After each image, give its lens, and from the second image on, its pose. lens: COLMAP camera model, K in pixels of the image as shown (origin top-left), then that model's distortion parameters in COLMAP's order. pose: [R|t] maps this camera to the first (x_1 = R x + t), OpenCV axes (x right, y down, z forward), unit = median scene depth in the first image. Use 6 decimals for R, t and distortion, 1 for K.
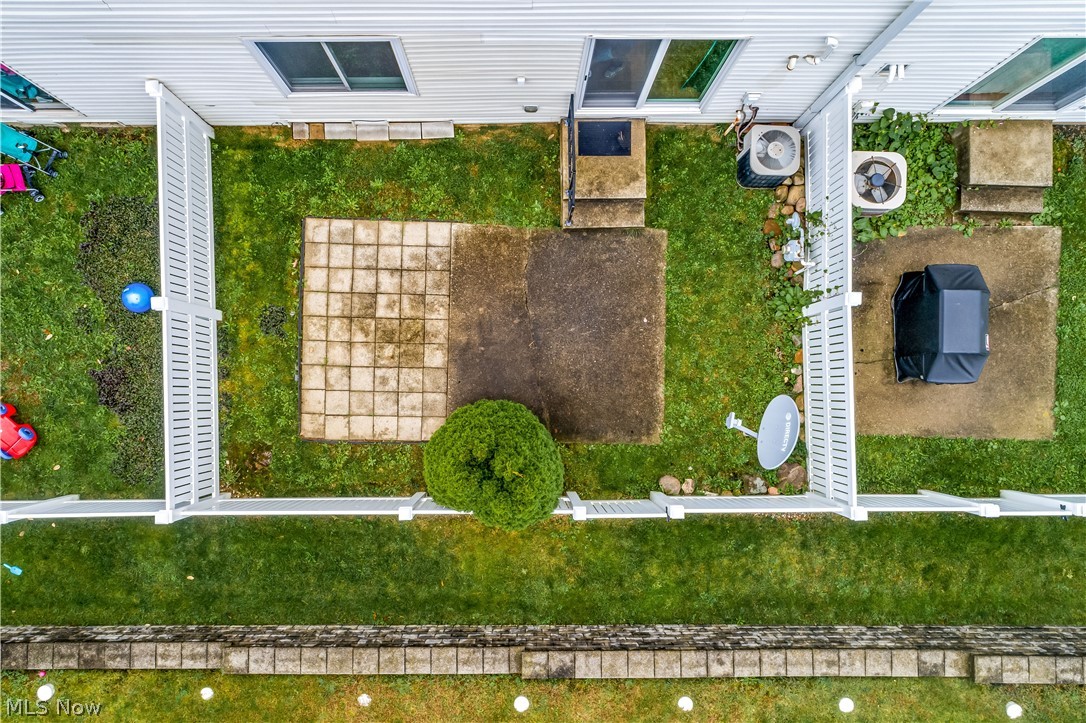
lens RADIAL K [[824.4, 0, 519.0], [0, 824.4, 403.9], [0, 0, 1]] dist [-0.006258, 0.007811]
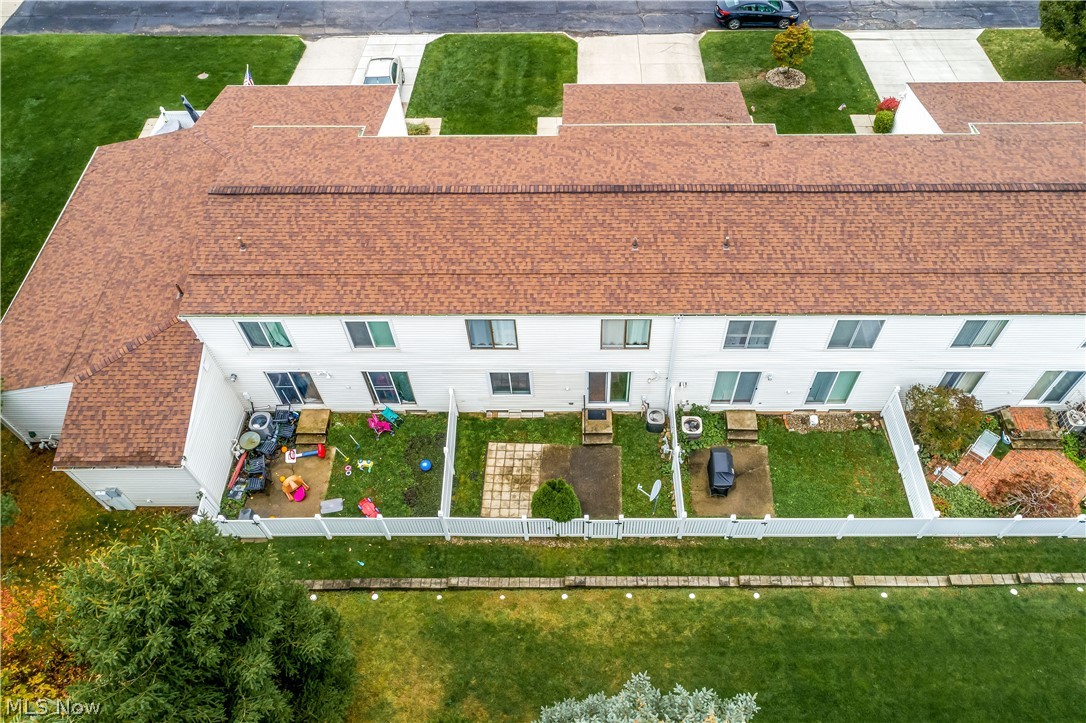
lens RADIAL K [[763.0, 0, 571.6], [0, 763.0, 363.6], [0, 0, 1]] dist [0.001950, 0.005581]
pose [[0.999883, 0.001168, -0.015254, 0.054385], [-0.009964, 0.806307, -0.591413, 1.075138], [0.011609, 0.591496, 0.806224, -1.207449]]
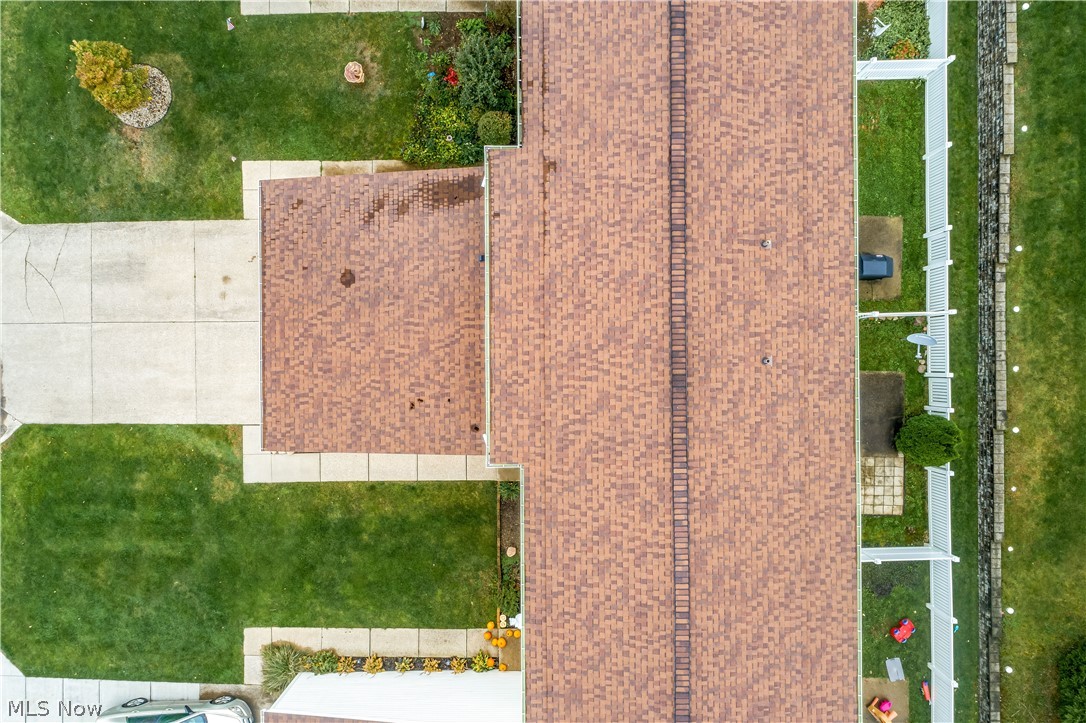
lens RADIAL K [[763.0, 0, 571.6], [0, 763.0, 363.6], [0, 0, 1]] dist [0.001950, 0.005581]
pose [[-0.002754, -0.999996, 0.000770, 0.201020], [0.999992, -0.002752, 0.002744, -0.989612], [-0.002742, 0.000778, 0.999996, -1.347409]]
